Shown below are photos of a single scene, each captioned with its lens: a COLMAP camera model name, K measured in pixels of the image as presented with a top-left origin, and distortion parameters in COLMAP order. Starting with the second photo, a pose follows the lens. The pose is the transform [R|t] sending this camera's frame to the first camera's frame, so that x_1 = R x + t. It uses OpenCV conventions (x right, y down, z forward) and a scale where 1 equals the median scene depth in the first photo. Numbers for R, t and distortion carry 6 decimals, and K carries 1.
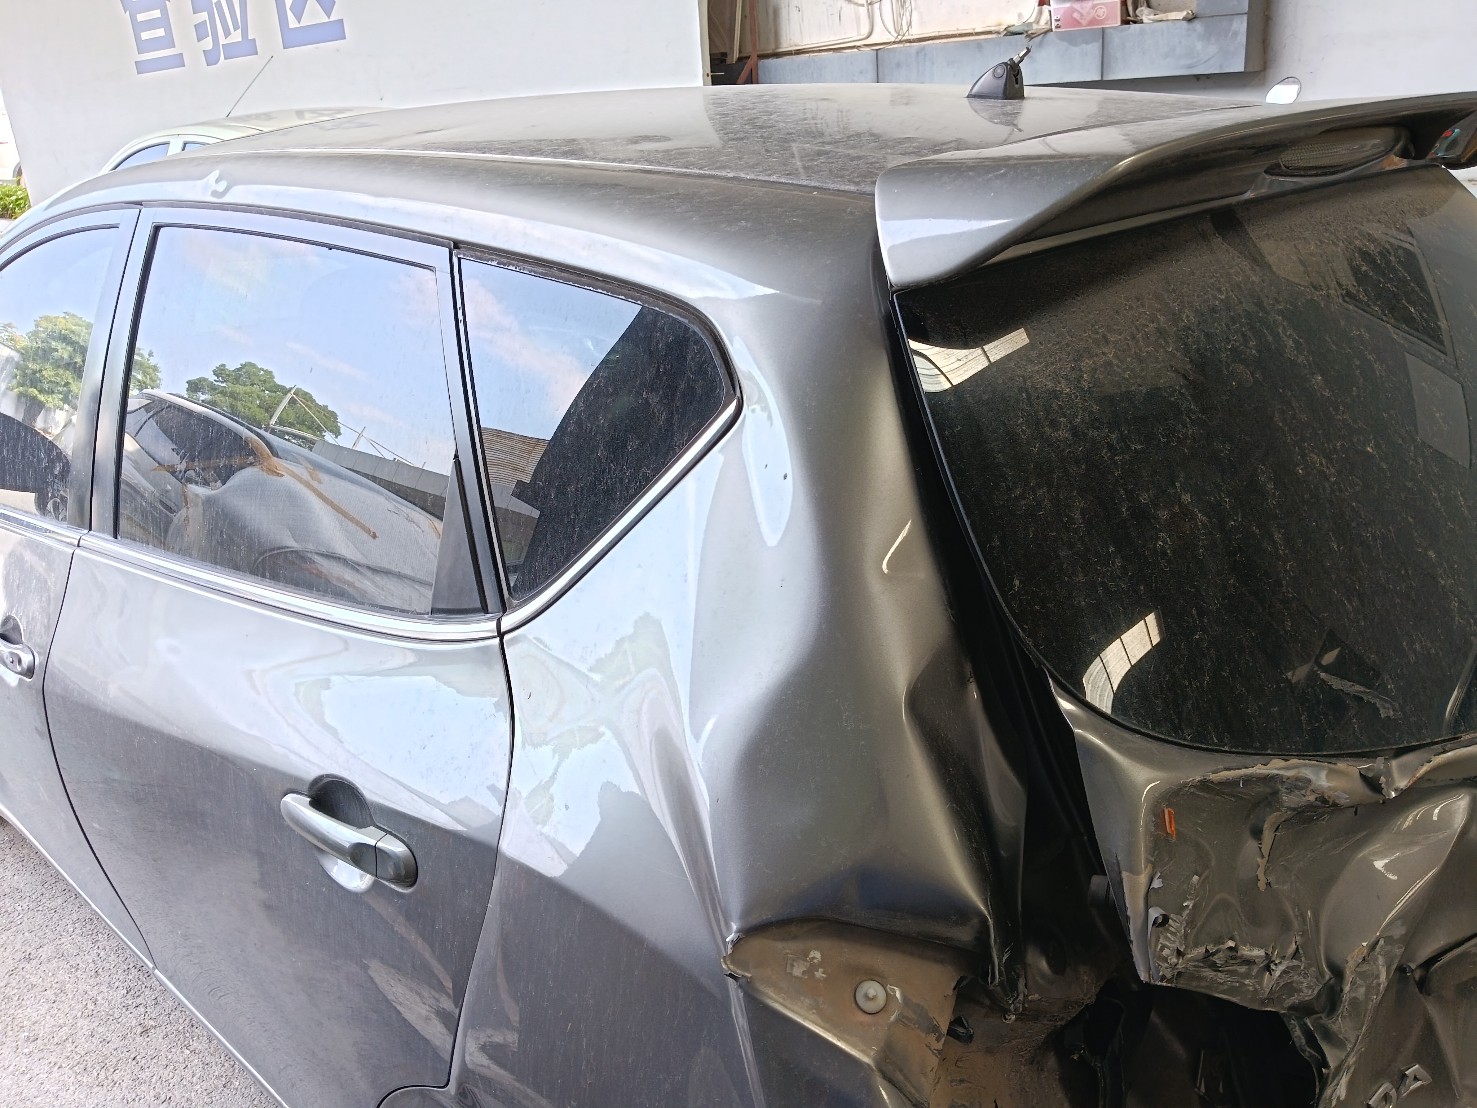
lens RADIAL K [[1257.1, 0, 751.0], [0, 1257.1, 536.5], [0, 0, 1]] dist [0.072882, -0.116551]
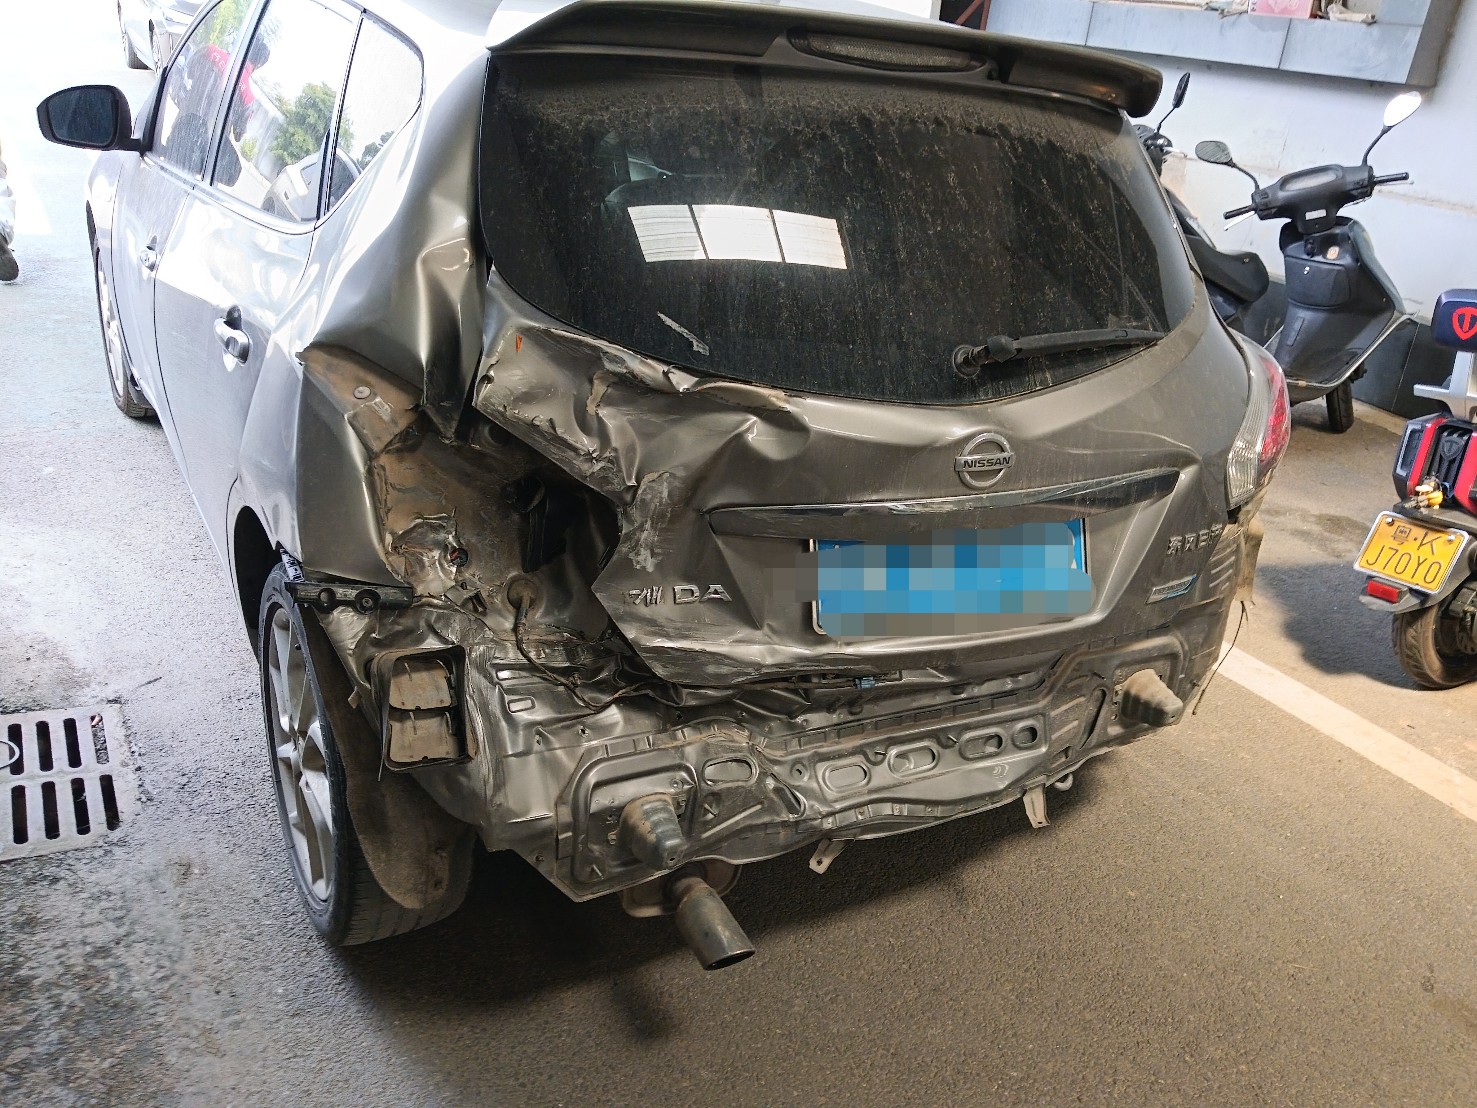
lens RADIAL K [[1257.1, 0, 731.6], [0, 1257.1, 550.4], [0, 0, 1]] dist [0.072882, -0.116551]
pose [[0.945022, 0.265811, -0.190466, 0.853700], [-0.252950, 0.963342, 0.089378, 0.215794], [0.207241, -0.036286, 0.977617, -0.657196]]
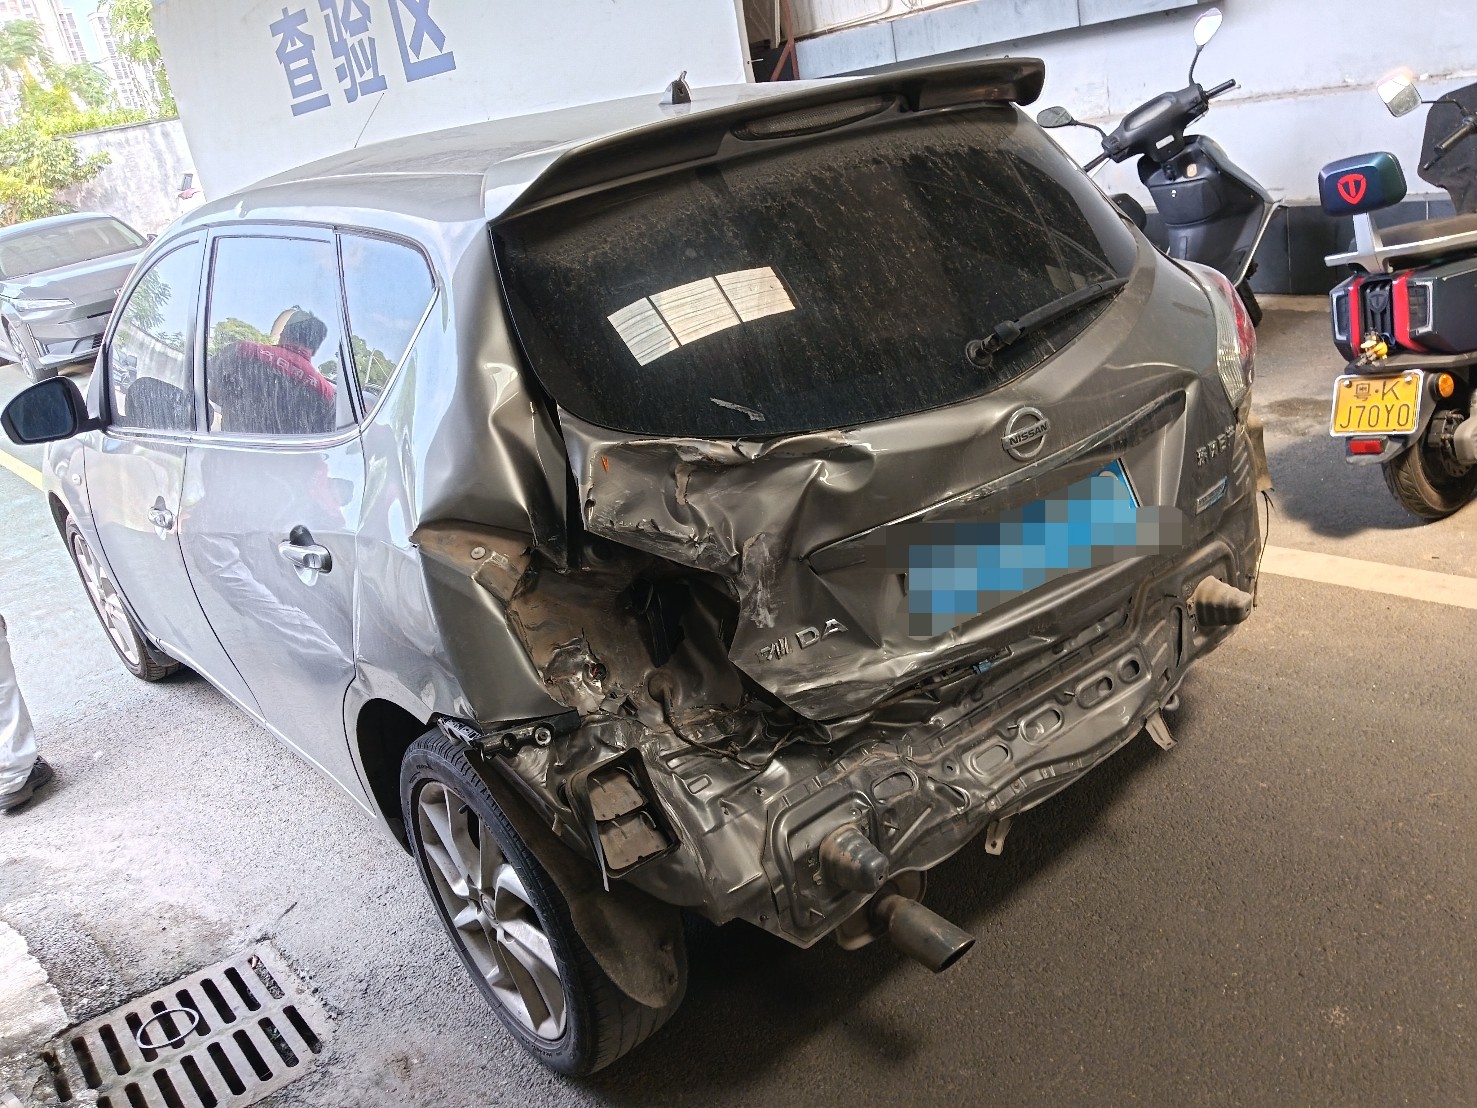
lens RADIAL K [[1257.1, 0, 732.6], [0, 1257.1, 539.3], [0, 0, 1]] dist [0.072882, -0.116551]
pose [[0.985300, -0.065028, -0.157970, 0.678245], [0.068345, 0.997539, 0.015653, 0.261681], [0.156564, -0.026219, 0.987320, -0.830282]]
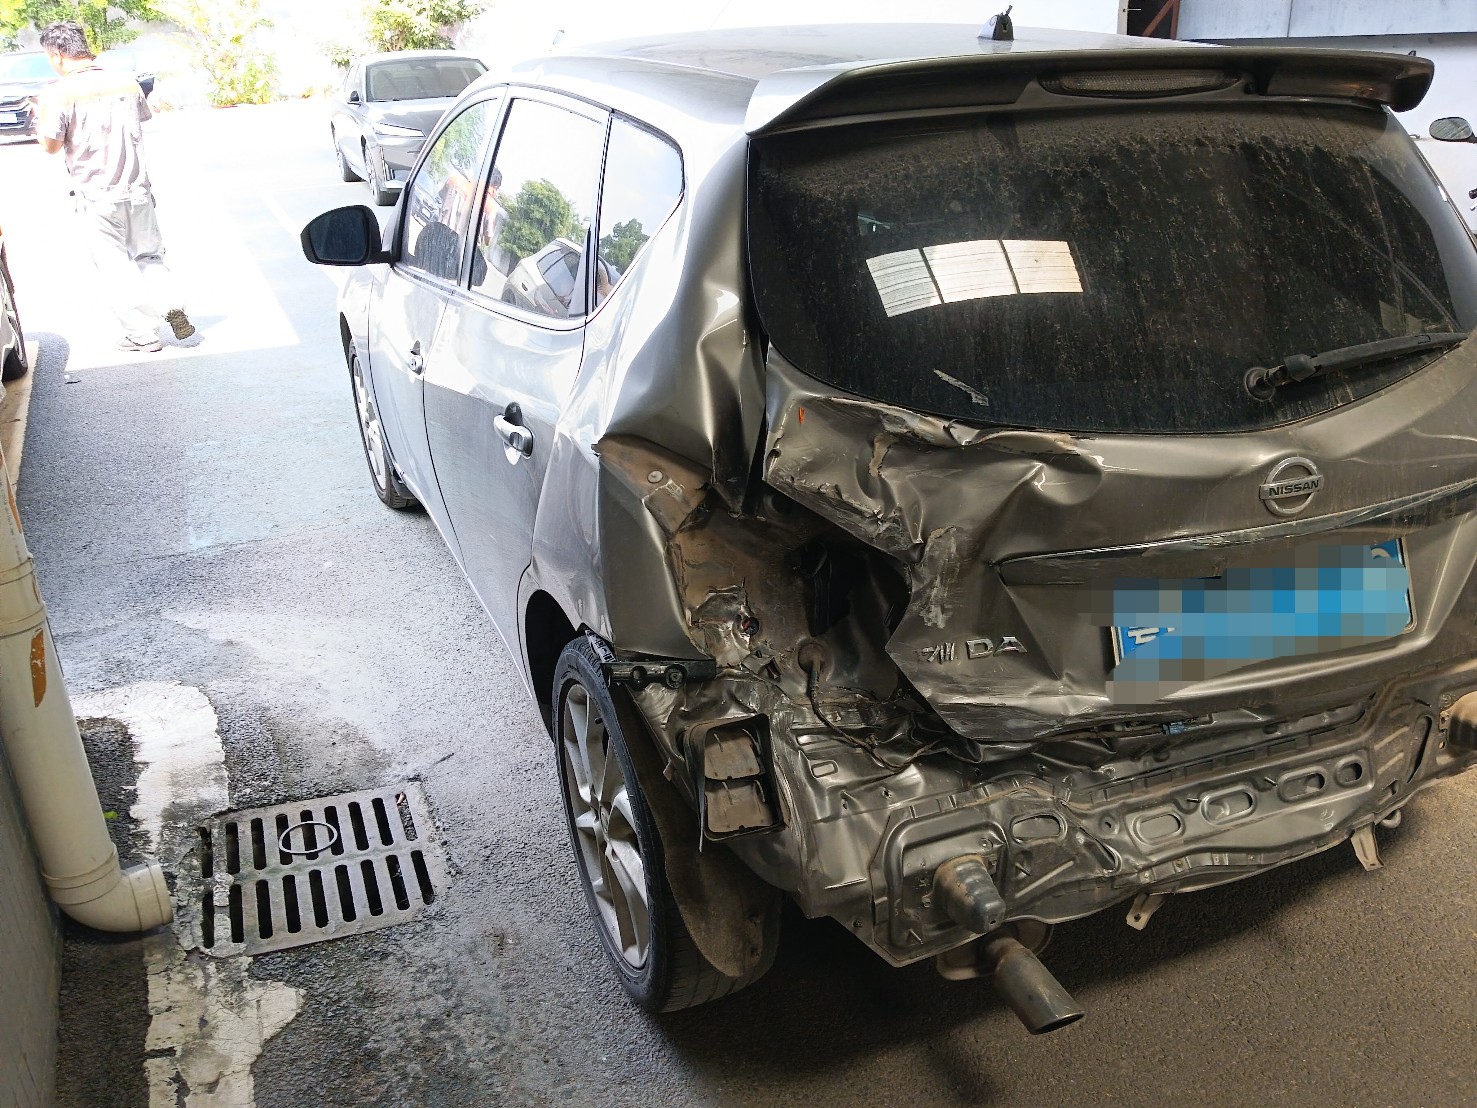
lens RADIAL K [[1257.1, 0, 733.1], [0, 1257.1, 545.8], [0, 0, 1]] dist [0.072882, -0.116551]
pose [[0.918699, 0.182943, -0.350033, 0.749339], [-0.162251, 0.982833, 0.087827, 0.212308], [0.360092, -0.023893, 0.932611, -0.691283]]
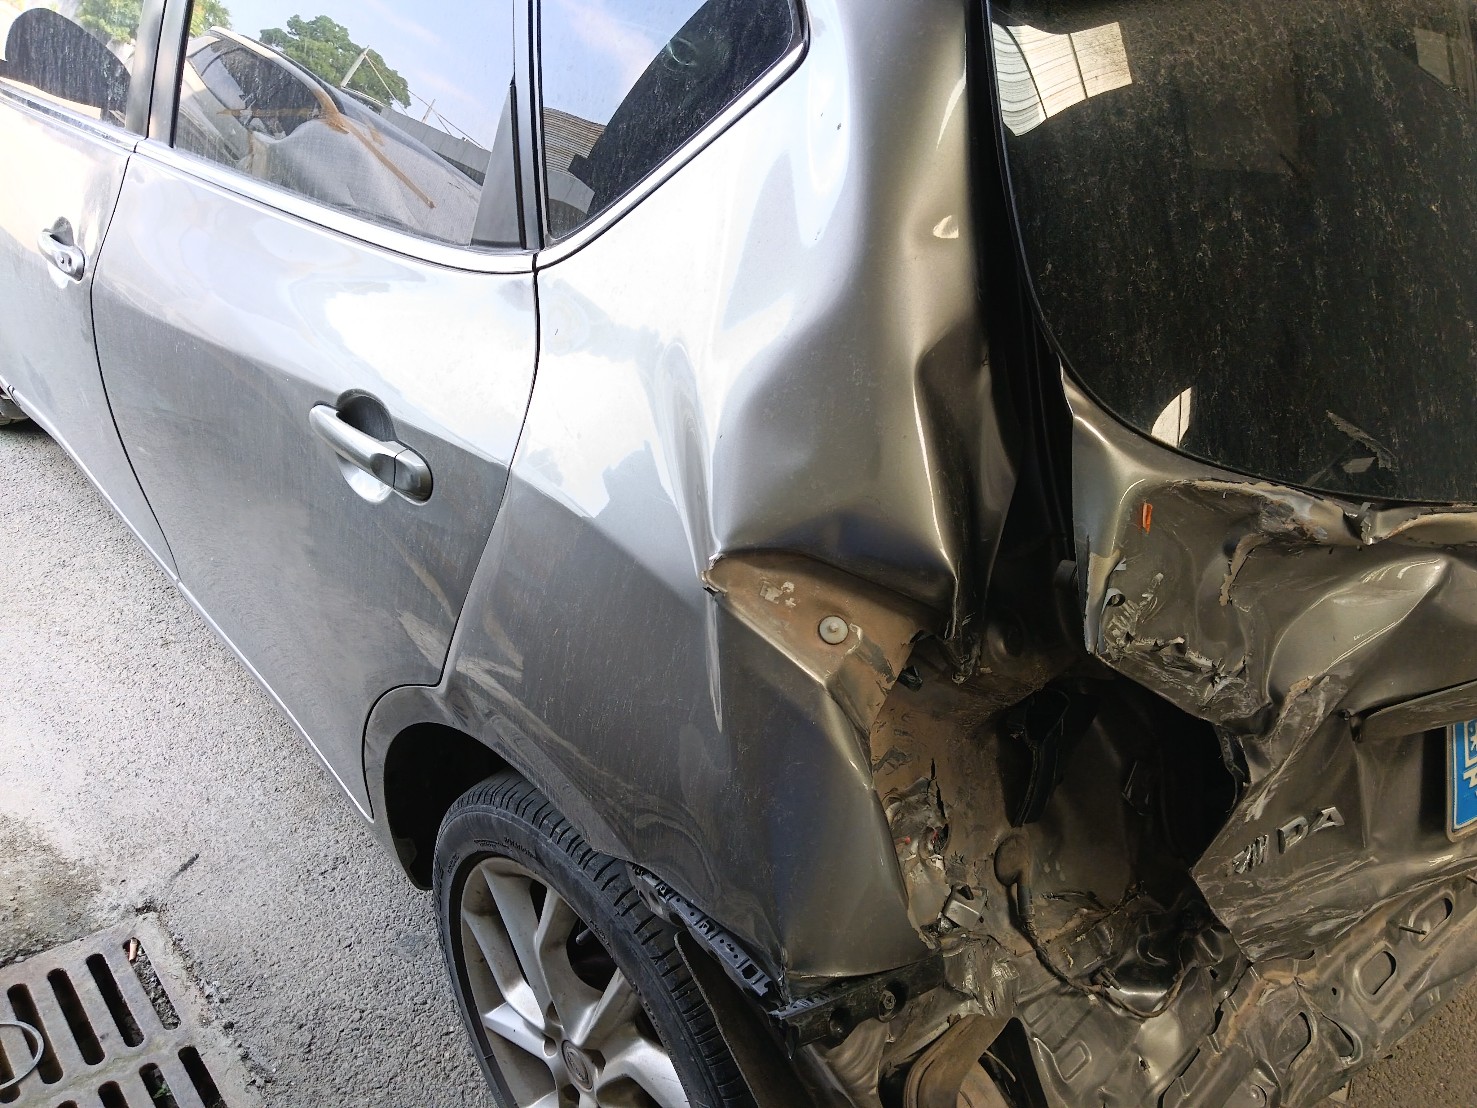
lens RADIAL K [[1257.1, 0, 740.8], [0, 1257.1, 551.7], [0, 0, 1]] dist [0.072882, -0.116551]
pose [[0.986940, 0.160060, -0.018148, 0.019489], [-0.153823, 0.969890, 0.188817, 0.084231], [0.047823, -0.183559, 0.981845, -0.031571]]
